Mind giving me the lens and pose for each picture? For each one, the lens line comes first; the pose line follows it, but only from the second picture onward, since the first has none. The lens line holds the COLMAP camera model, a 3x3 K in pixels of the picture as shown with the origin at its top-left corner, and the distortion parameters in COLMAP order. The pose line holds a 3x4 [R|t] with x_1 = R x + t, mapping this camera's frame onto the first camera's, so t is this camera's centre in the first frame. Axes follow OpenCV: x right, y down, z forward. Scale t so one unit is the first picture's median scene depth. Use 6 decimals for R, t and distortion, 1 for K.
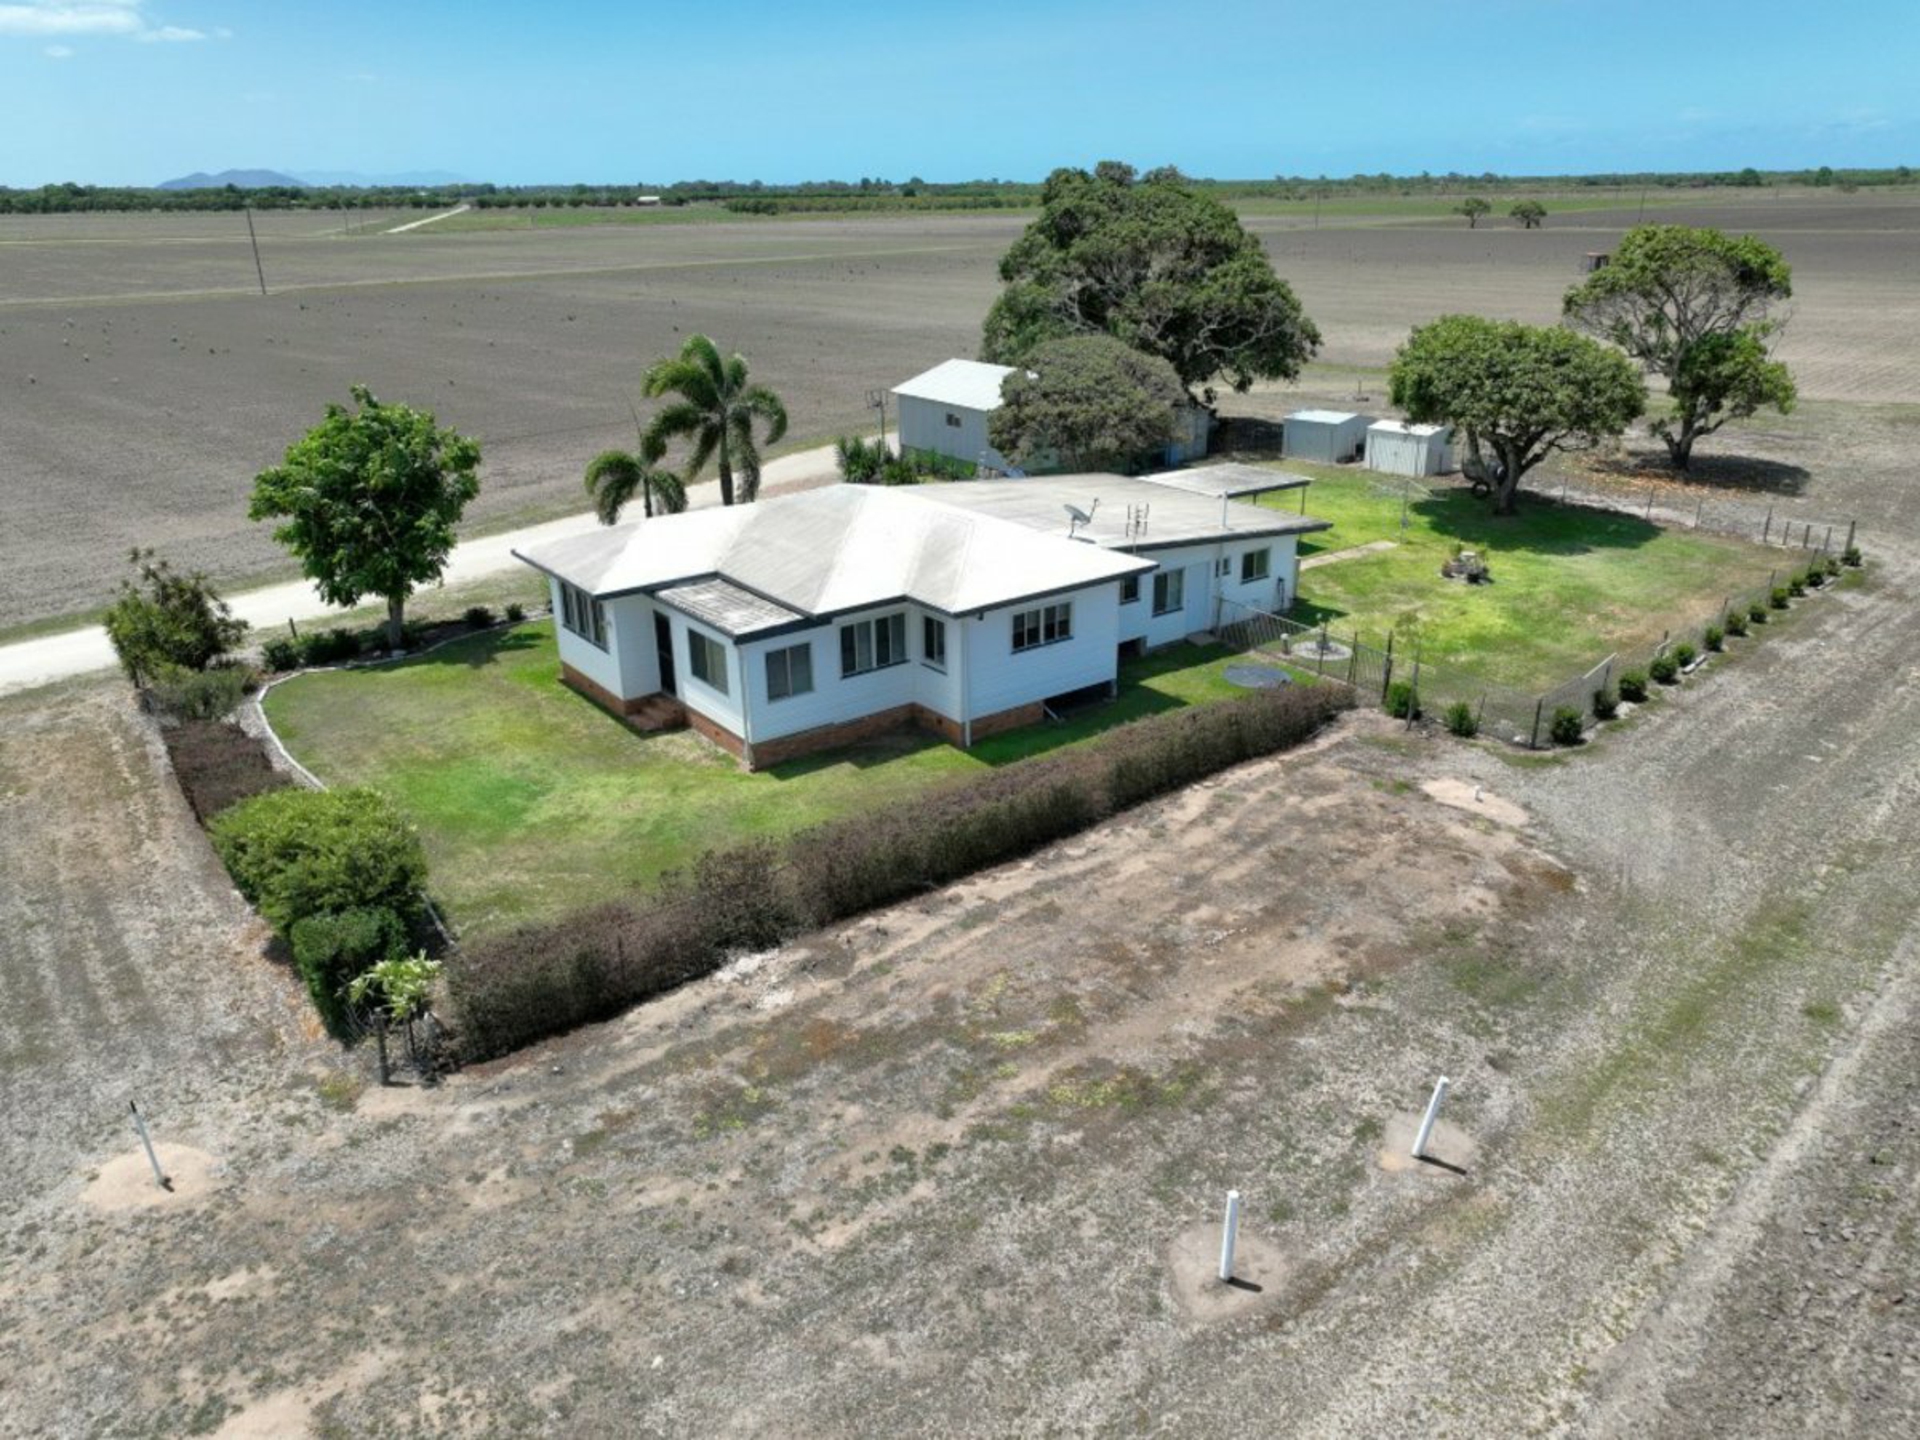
lens RADIAL K [[1349.4, 0, 960.0], [0, 1349.4, 720.0], [0, 0, 1]] dist [0.003555, 0.007541]
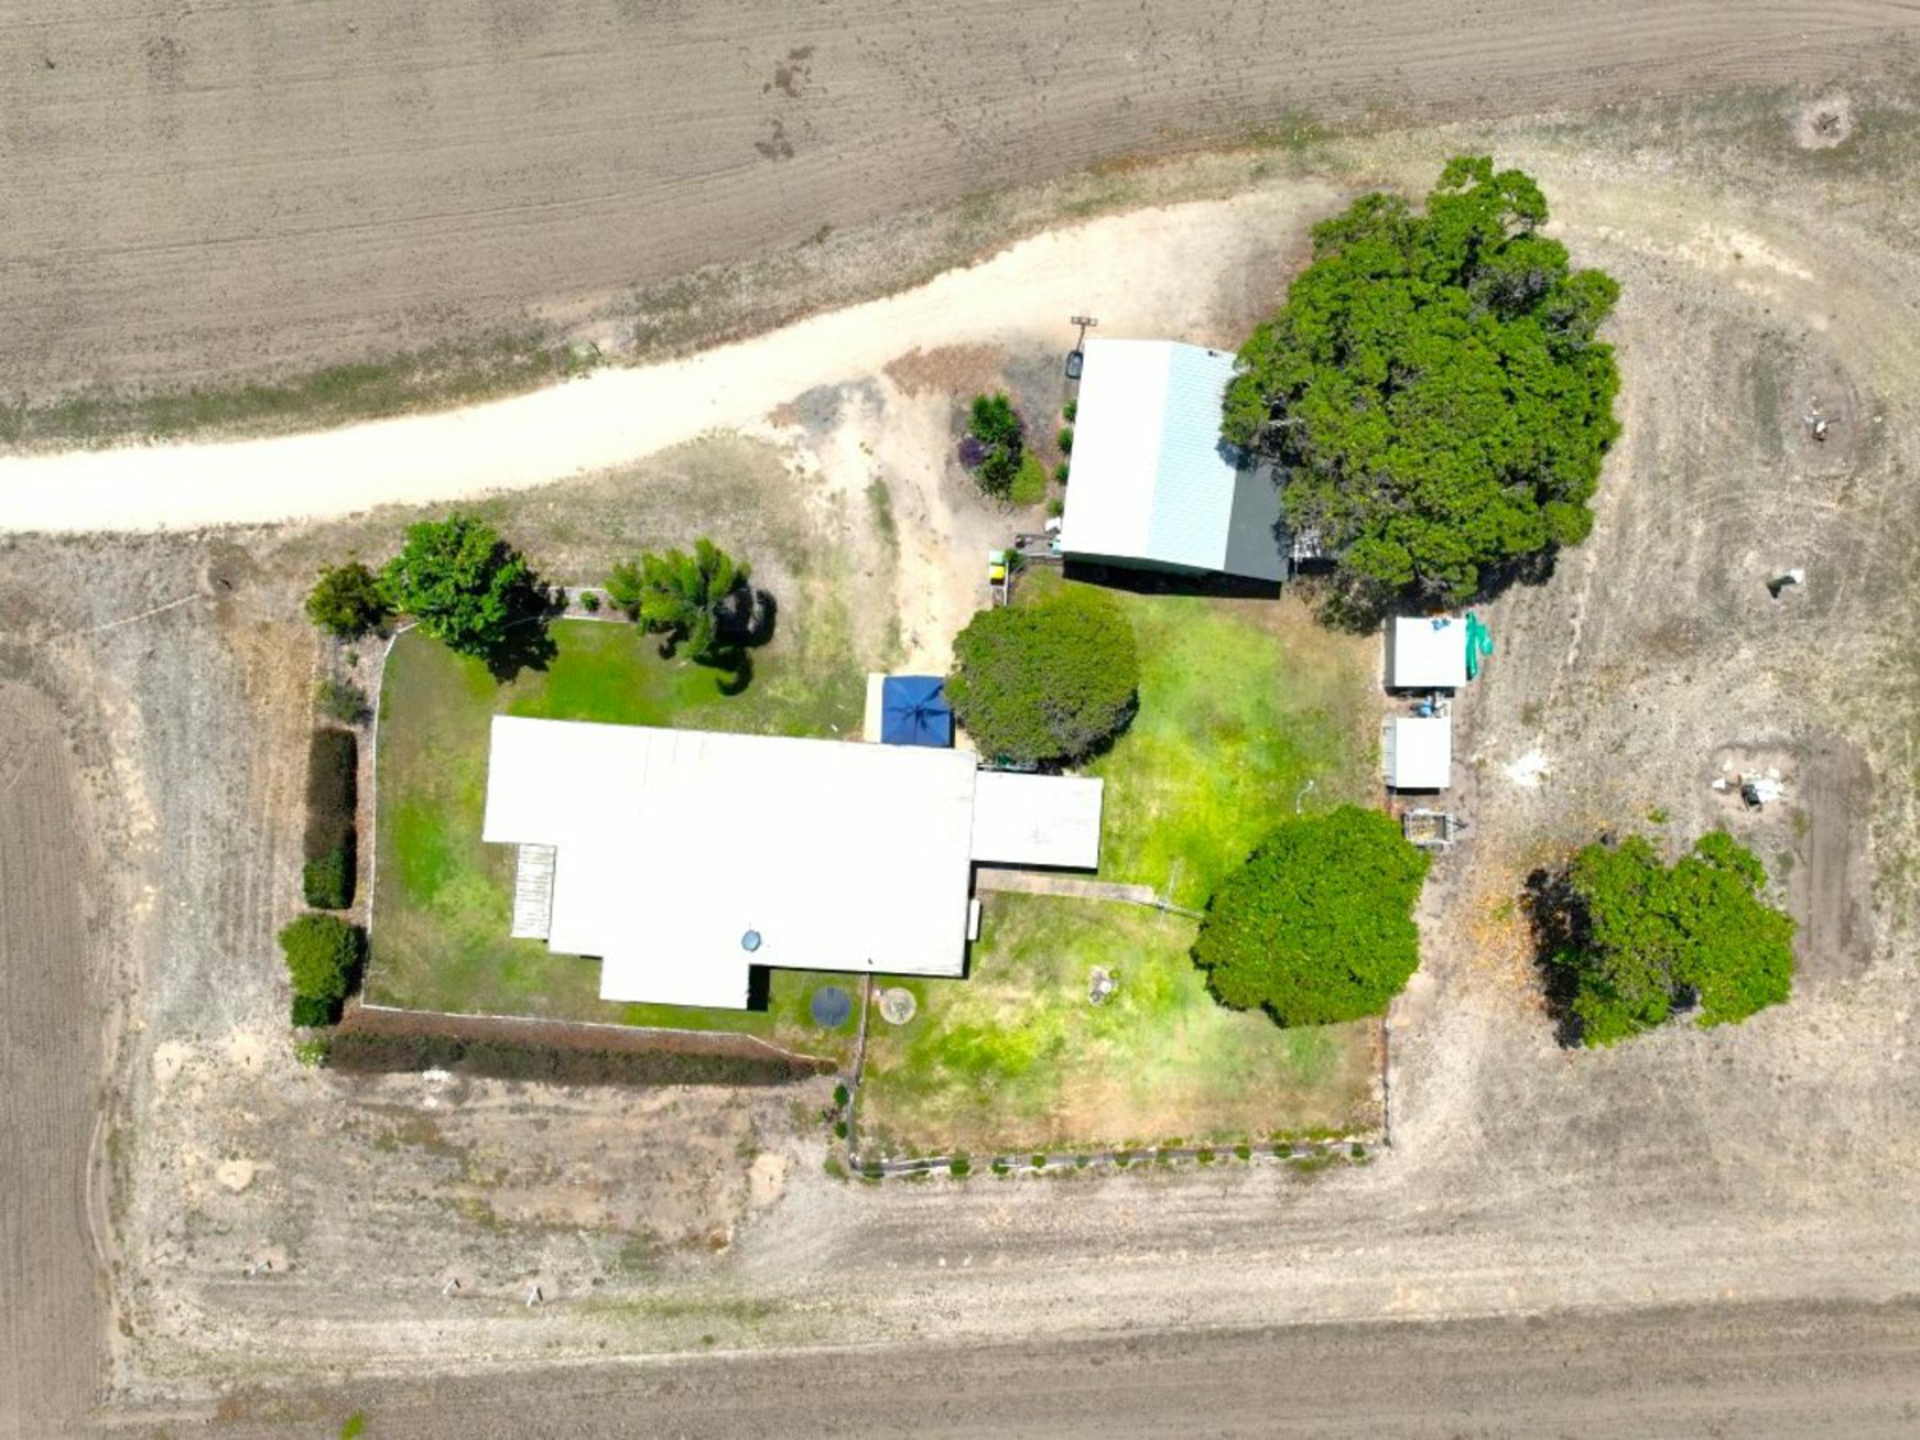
lens RADIAL K [[1349.4, 0, 960.0], [0, 1349.4, 720.0], [0, 0, 1]] dist [0.003555, 0.007541]
pose [[0.749080, 0.662372, 0.011940, 0.124663], [-0.251395, 0.267537, 0.930174, -2.776795], [0.612928, -0.699776, 0.366924, 1.134973]]
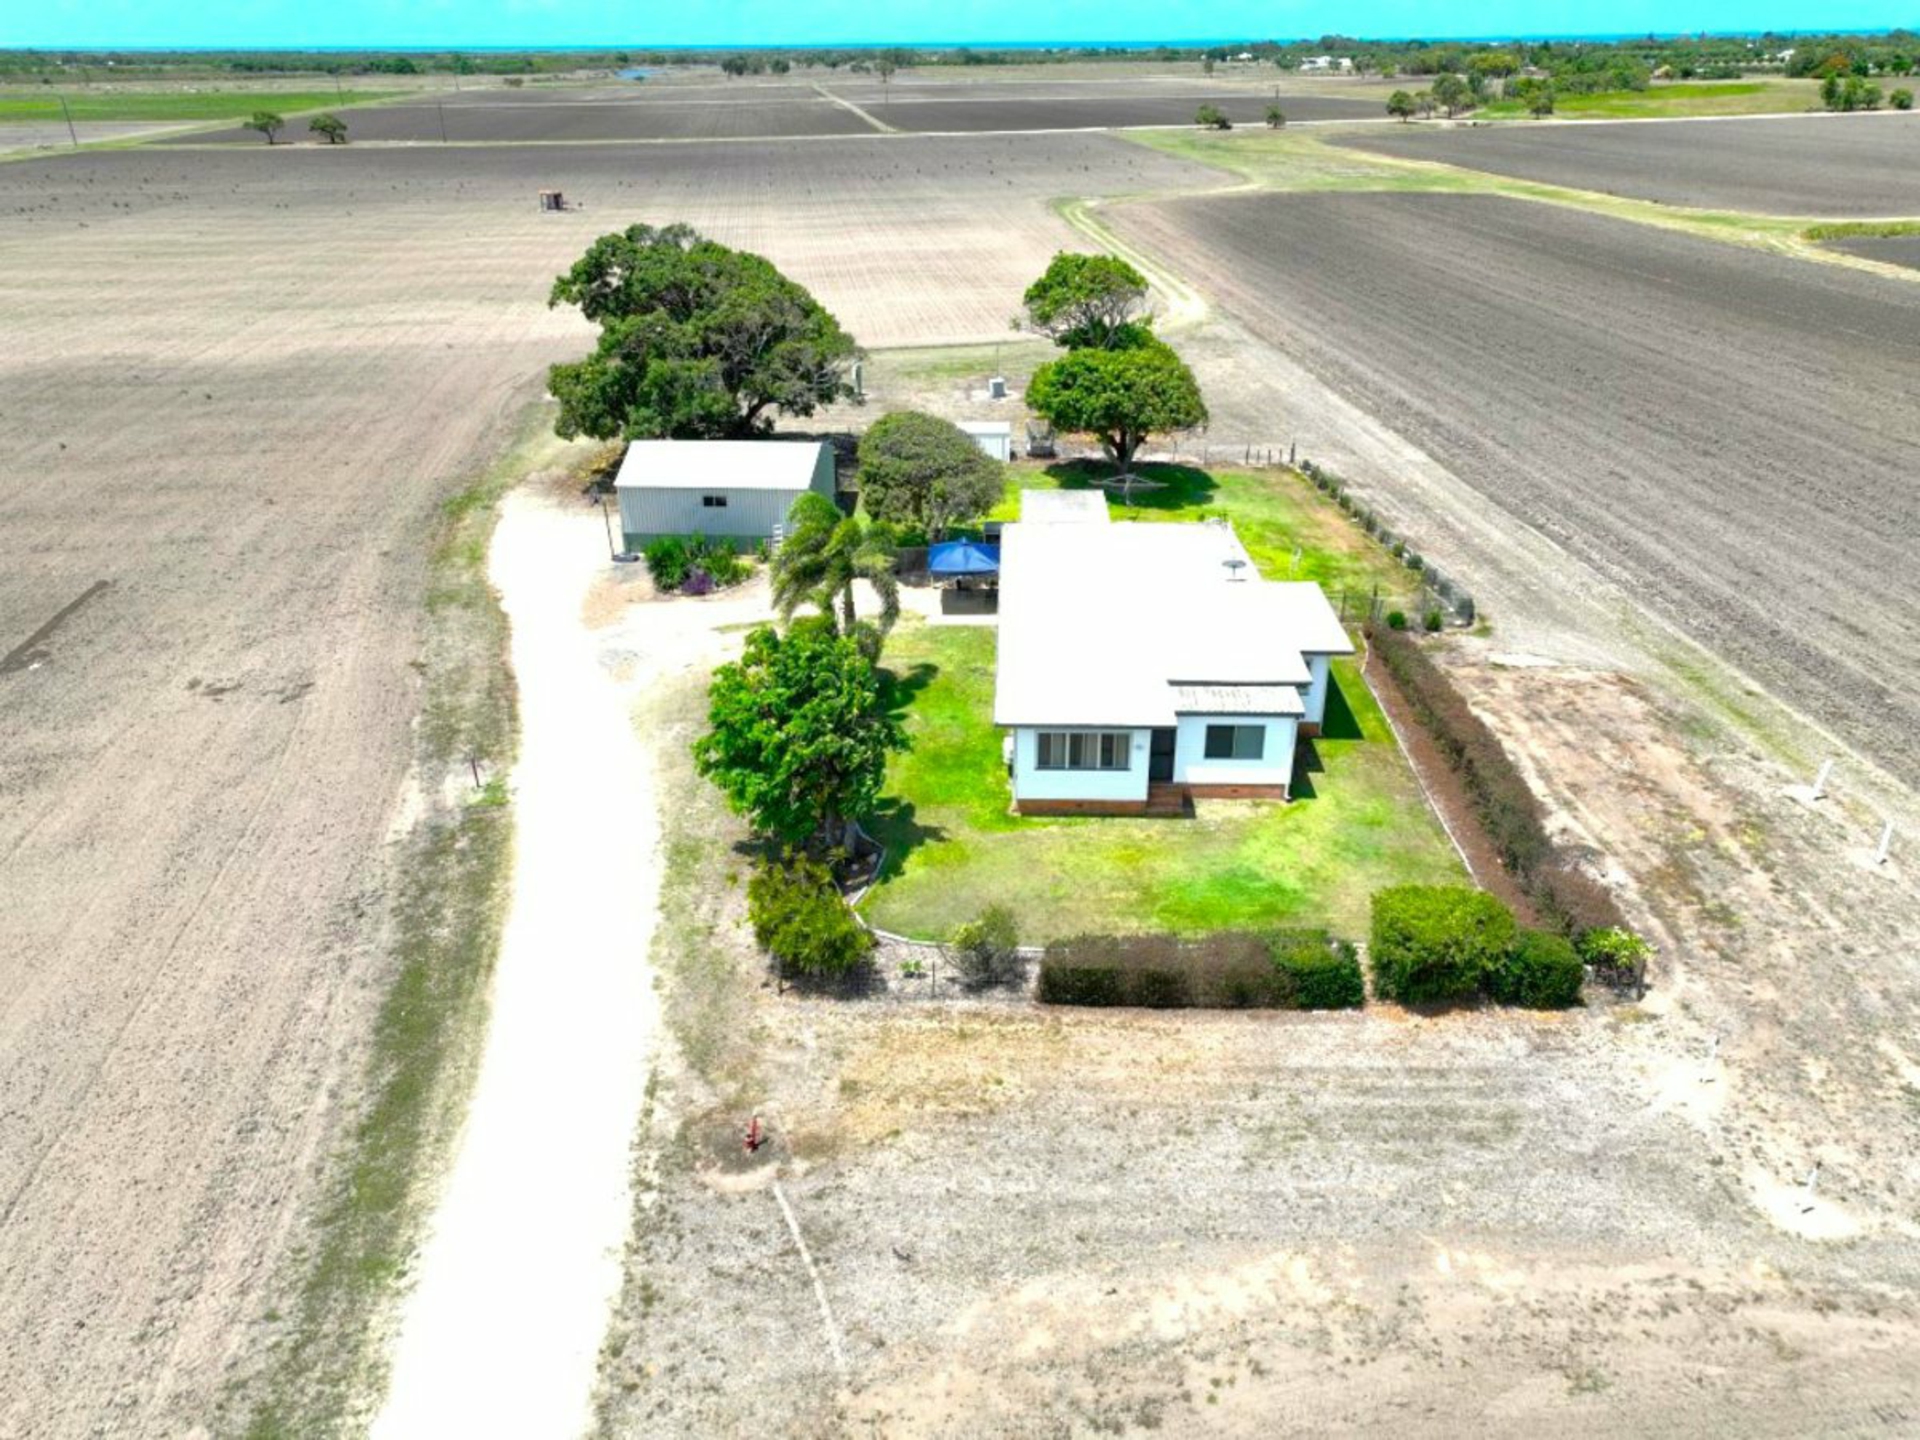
lens RADIAL K [[1349.4, 0, 960.0], [0, 1349.4, 720.0], [0, 0, 1]] dist [0.003555, 0.007541]
pose [[0.635008, -0.340486, 0.693423, -1.754704], [0.285898, 0.937474, 0.198507, -0.558075], [-0.717654, 0.072195, 0.692647, 0.350198]]
